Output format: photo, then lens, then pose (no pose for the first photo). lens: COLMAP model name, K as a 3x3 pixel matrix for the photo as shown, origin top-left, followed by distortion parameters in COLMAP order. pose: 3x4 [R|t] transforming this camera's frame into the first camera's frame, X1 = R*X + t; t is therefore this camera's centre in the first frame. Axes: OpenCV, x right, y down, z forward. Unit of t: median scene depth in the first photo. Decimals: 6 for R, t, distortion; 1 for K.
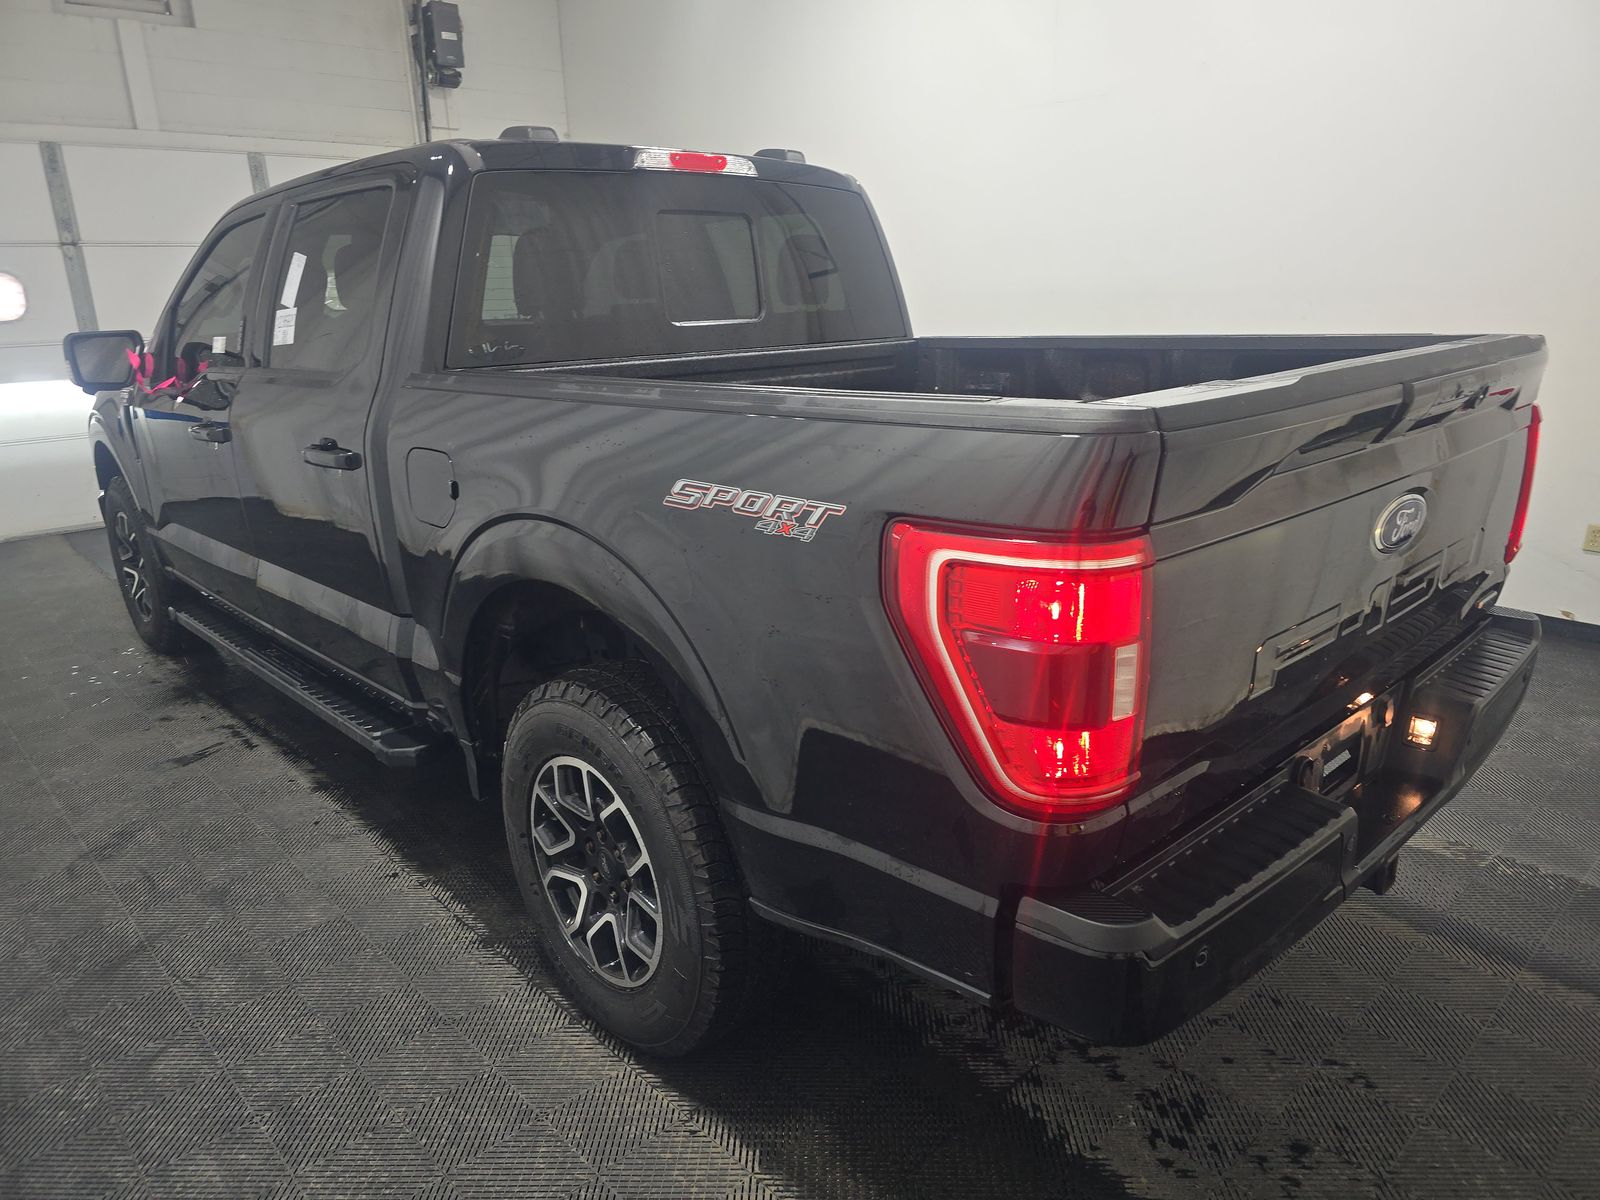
lens RADIAL K [[1076.7, 0, 800.2], [0, 1076.7, 593.0], [0, 0, 1]] dist [0.044745, -0.046398]
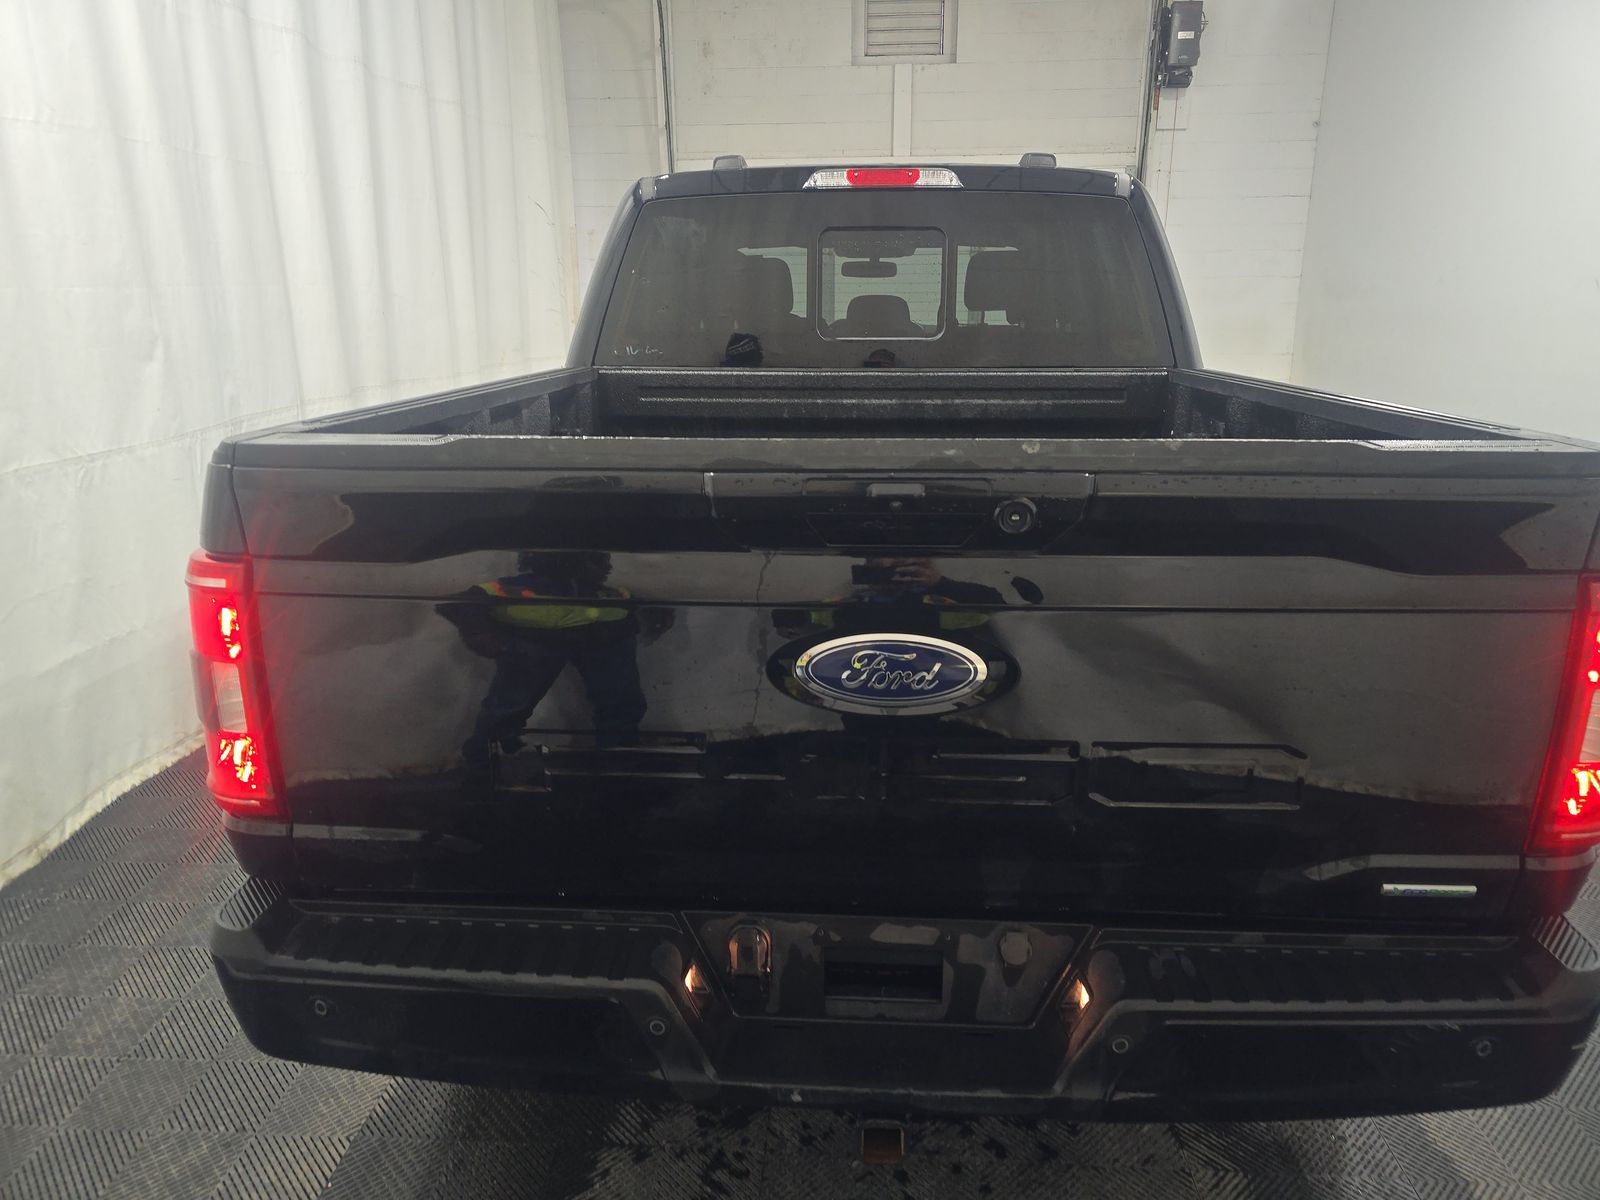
lens RADIAL K [[1076.7, 0, 800.2], [0, 1076.7, 593.0], [0, 0, 1]] dist [0.044745, -0.046398]
pose [[0.684115, 0.213701, -0.697365, 0.477807], [-0.211579, 0.973148, 0.090652, -0.077994], [0.698012, 0.085531, 0.710960, 0.212229]]
